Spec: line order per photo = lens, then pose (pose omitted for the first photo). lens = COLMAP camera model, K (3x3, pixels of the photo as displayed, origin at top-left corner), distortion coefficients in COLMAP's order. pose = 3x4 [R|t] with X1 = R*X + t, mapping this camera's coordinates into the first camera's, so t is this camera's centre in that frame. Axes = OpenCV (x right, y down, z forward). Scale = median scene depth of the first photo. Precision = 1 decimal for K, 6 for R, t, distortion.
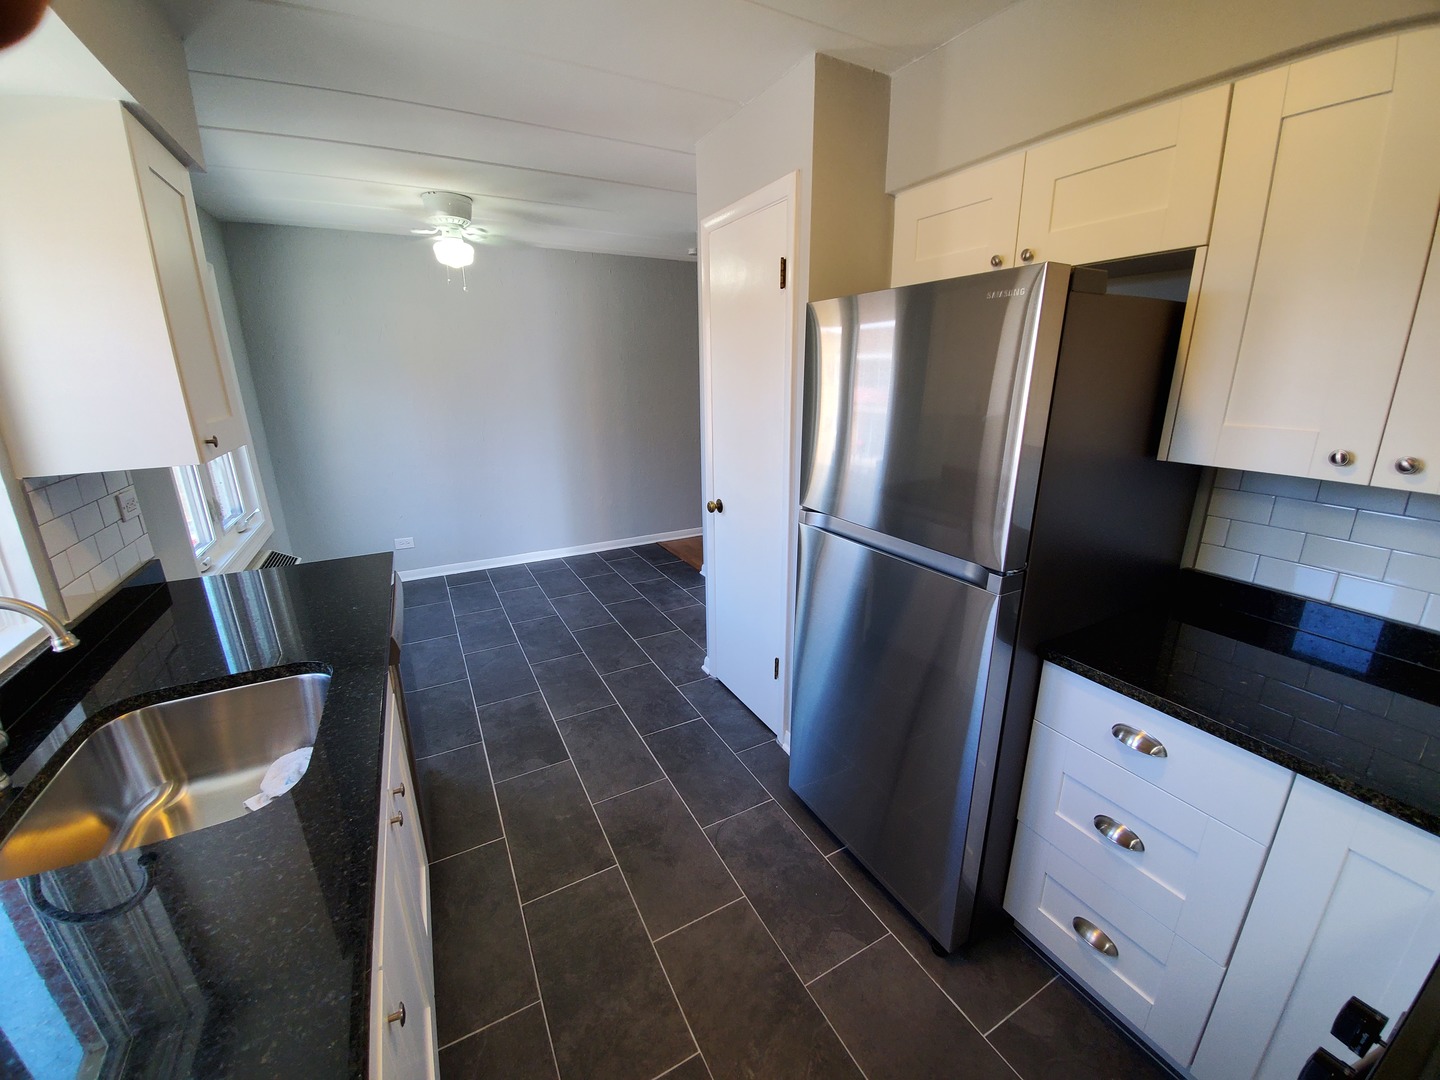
lens RADIAL K [[570.1, 0, 729.7], [0, 570.1, 538.0], [0, 0, 1]] dist [0.010806, -0.017101]
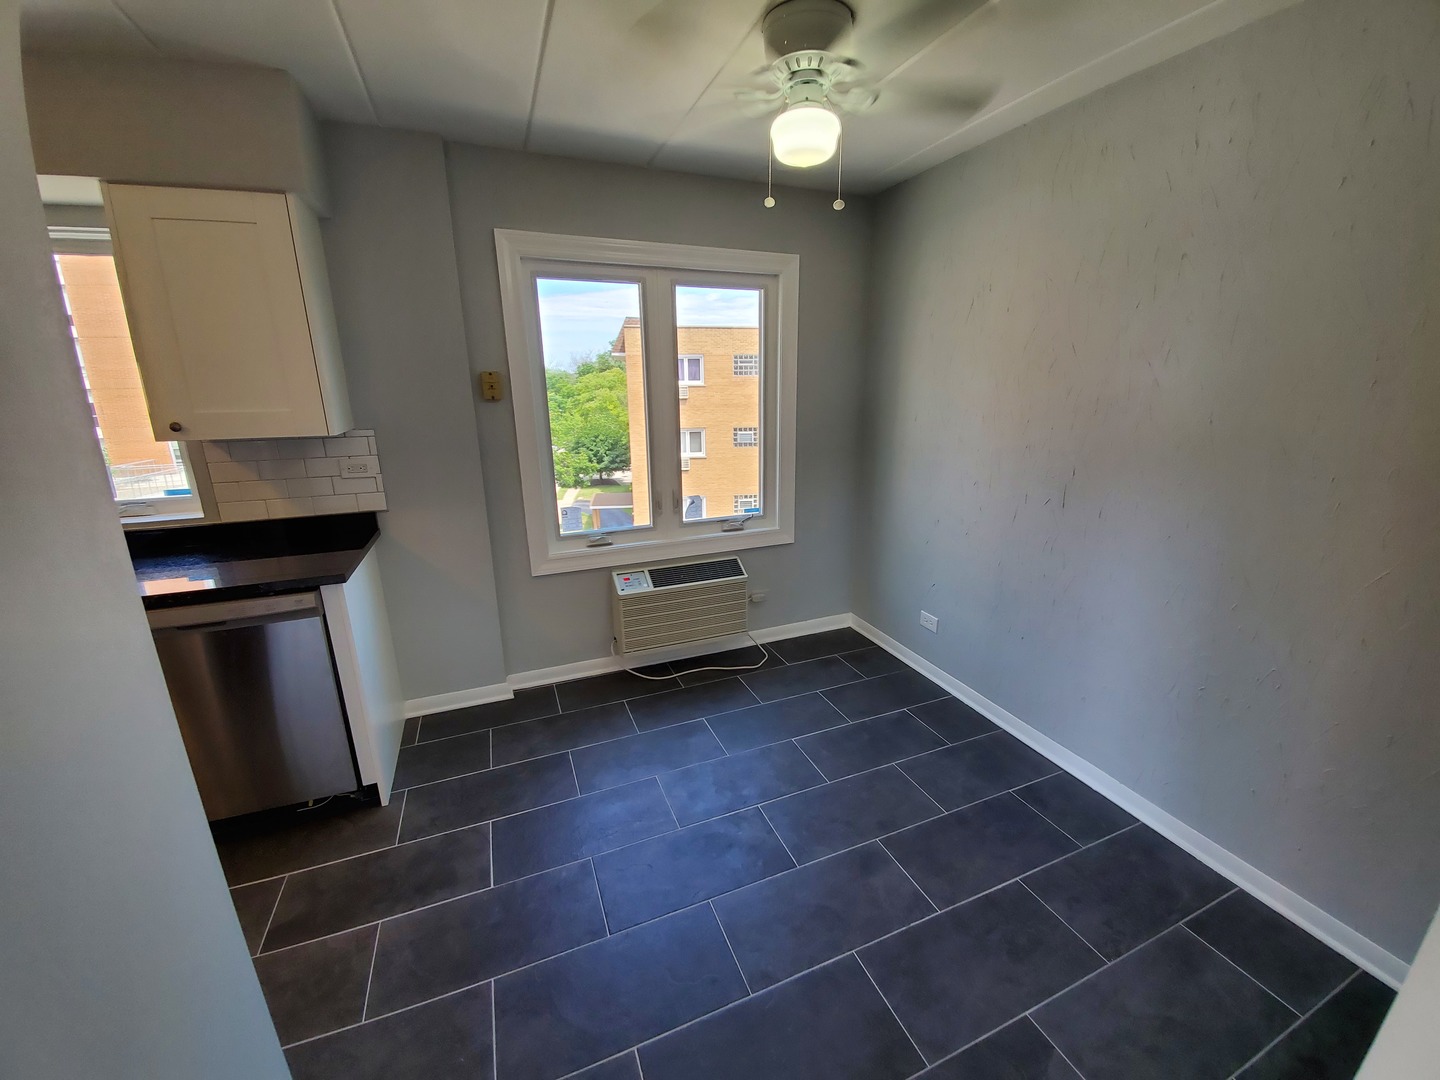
lens RADIAL K [[570.9, 0, 728.0], [0, 570.9, 539.9], [0, 0, 1]] dist [0.002786, -0.009619]
pose [[-0.114183, 0.275058, -0.954623, 0.203133], [-0.271445, 0.915705, 0.296313, -0.527503], [0.955657, 0.292962, -0.029895, 1.850542]]
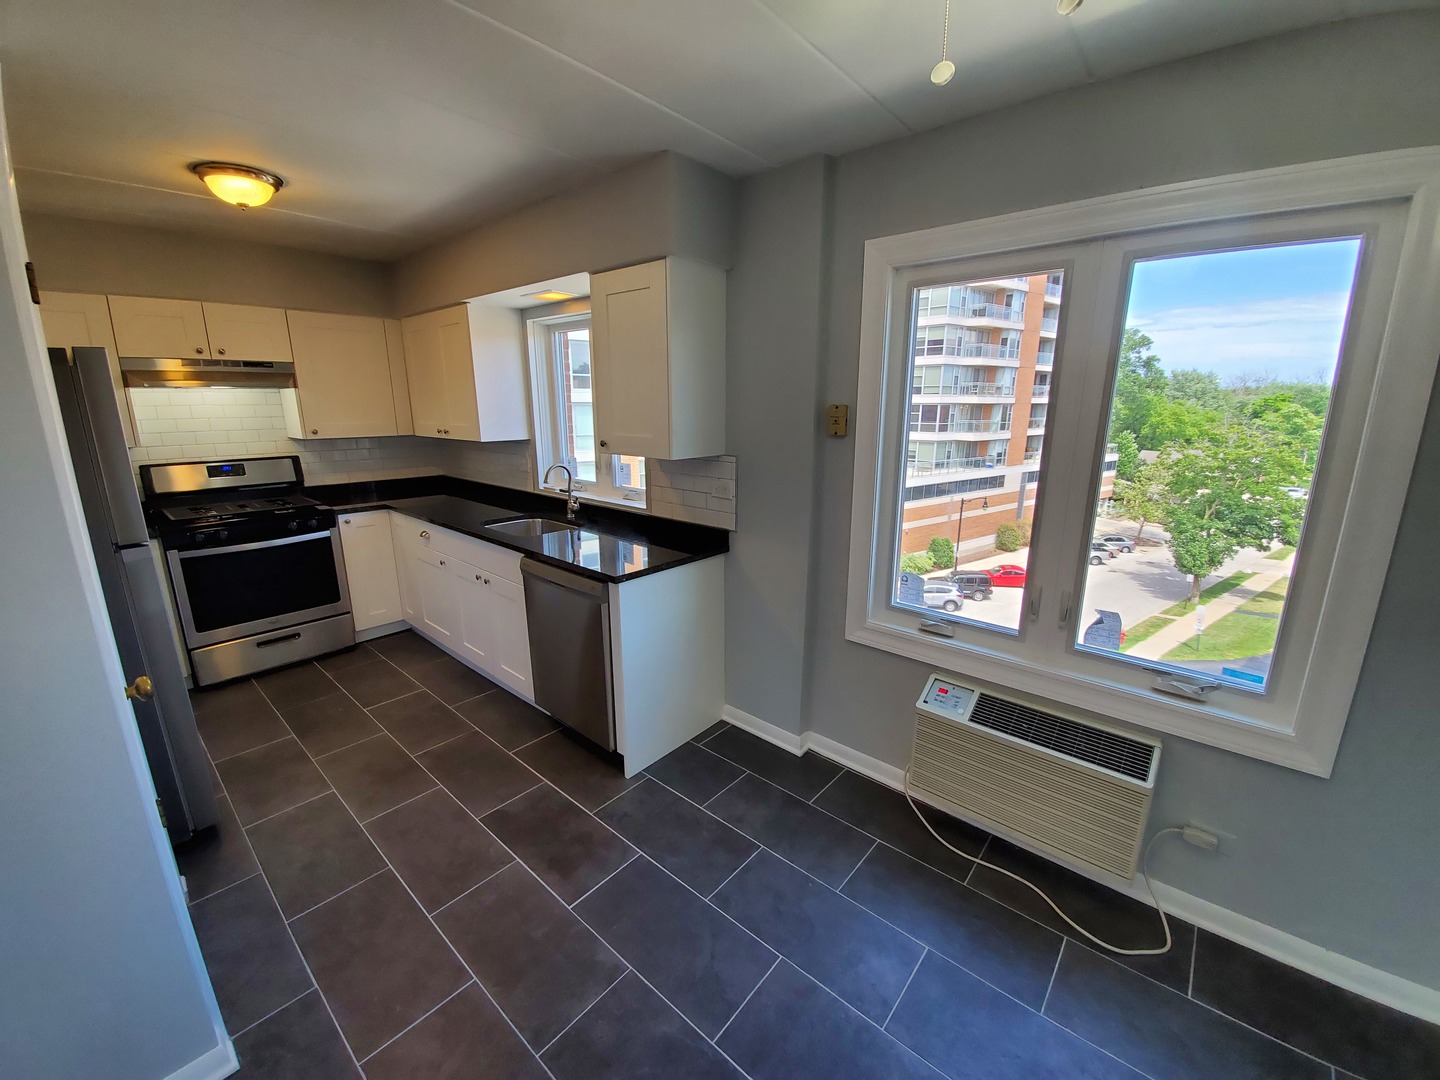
lens RADIAL K [[570.9, 0, 728.0], [0, 570.9, 539.9], [0, 0, 1]] dist [0.002786, -0.009619]
pose [[-0.936218, 0.085611, -0.340832, -0.504774], [-0.095920, 0.870791, 0.482206, -0.654616], [0.338076, 0.484143, -0.807038, 2.203121]]
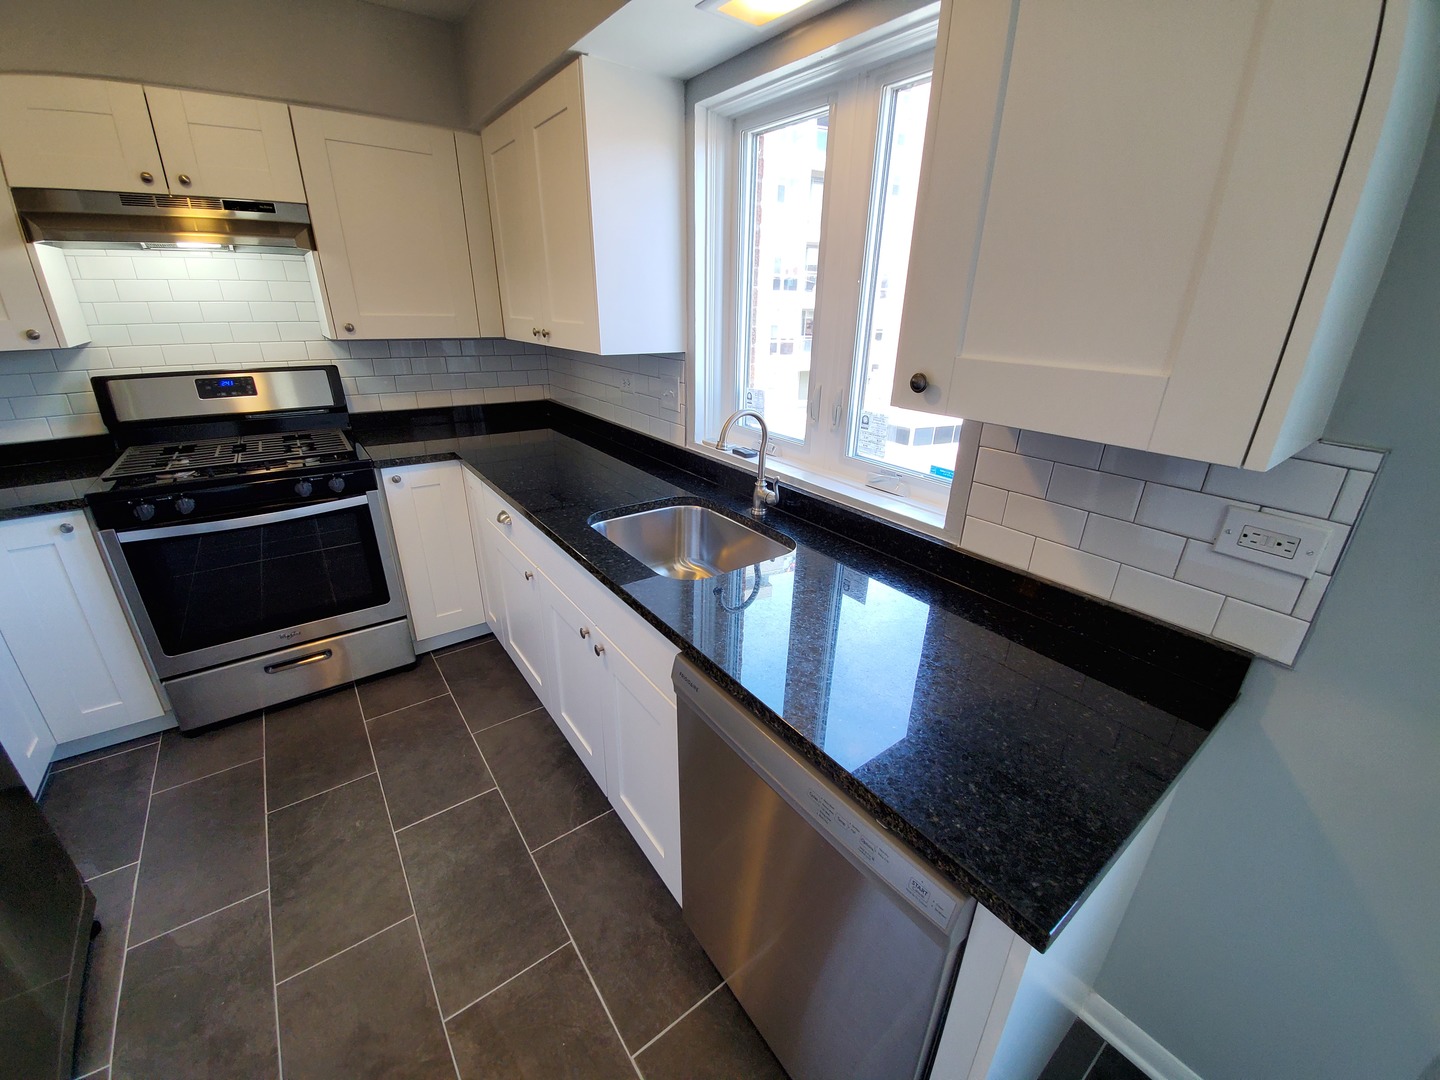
lens RADIAL K [[571.5, 0, 727.8], [0, 571.5, 541.0], [0, 0, 1]] dist [0.012824, -0.016559]
pose [[-0.989368, 0.041273, -0.139456, -0.478902], [-0.055180, 0.780662, 0.622513, -0.333585], [0.134561, 0.623589, -0.770084, 1.257385]]
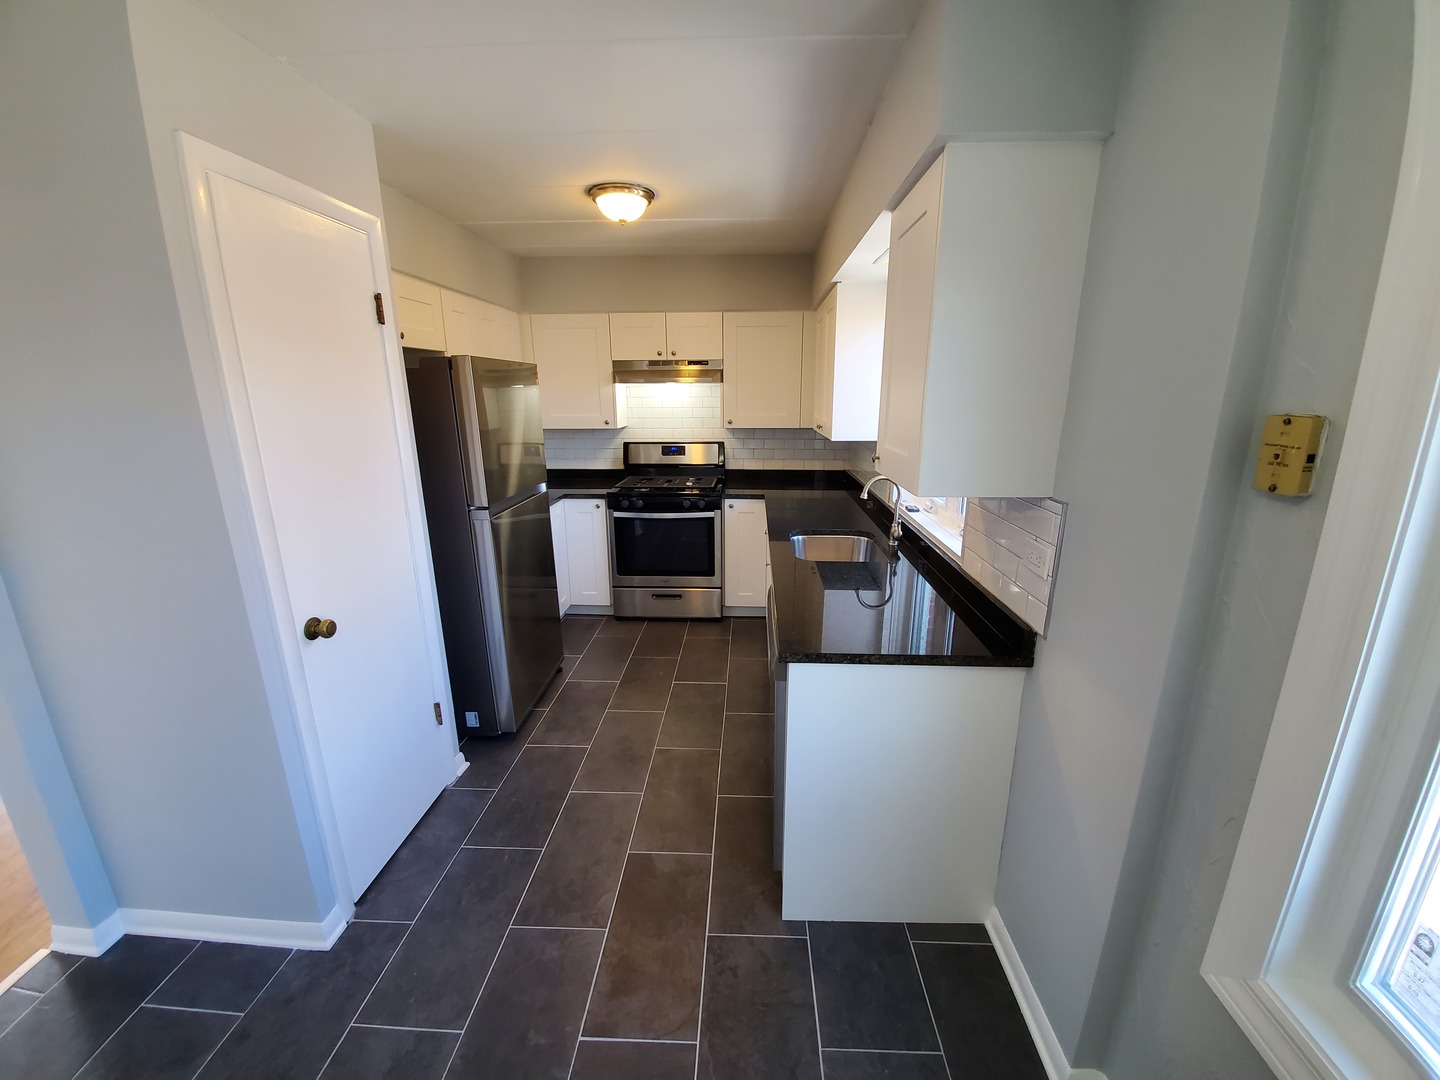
lens RADIAL K [[570.9, 0, 728.0], [0, 570.9, 539.9], [0, 0, 1]] dist [0.002786, -0.009619]
pose [[-0.855643, -0.122150, 0.502945, -1.033251], [0.154006, 0.867645, 0.472730, -0.533449], [-0.494122, 0.481945, -0.723583, 1.744877]]
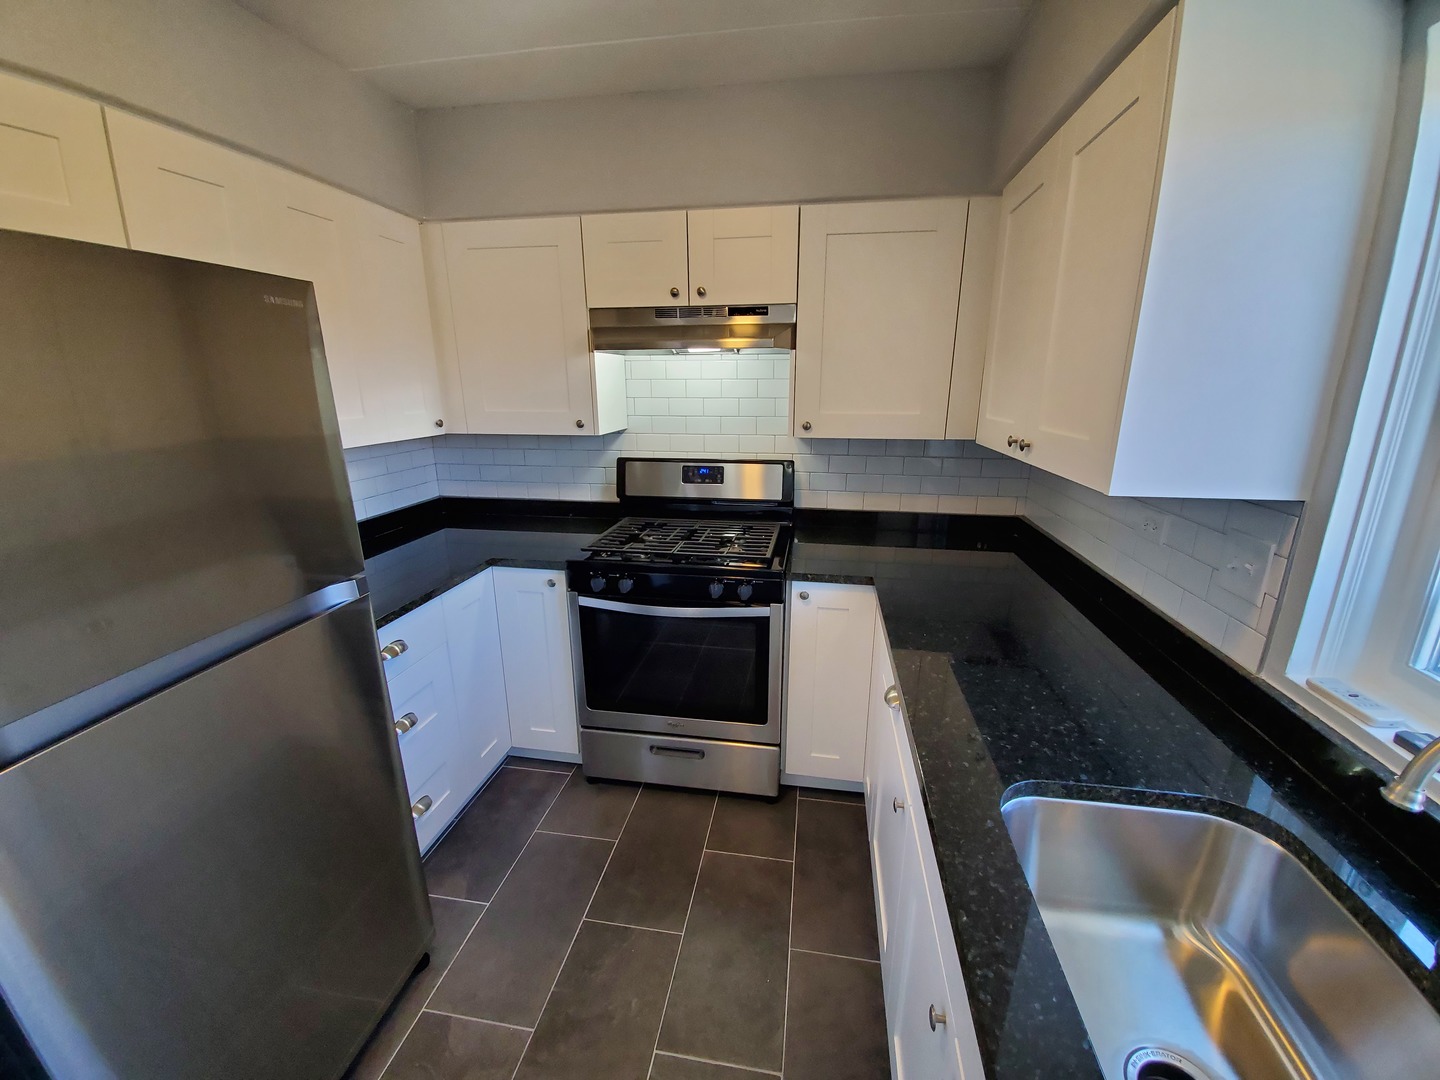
lens RADIAL K [[570.9, 0, 728.0], [0, 570.9, 539.9], [0, 0, 1]] dist [0.002786, -0.009619]
pose [[-0.788449, -0.158135, 0.594425, -0.457763], [0.179630, 0.865066, 0.468395, -0.247511], [-0.588287, 0.476082, -0.653655, 0.861721]]
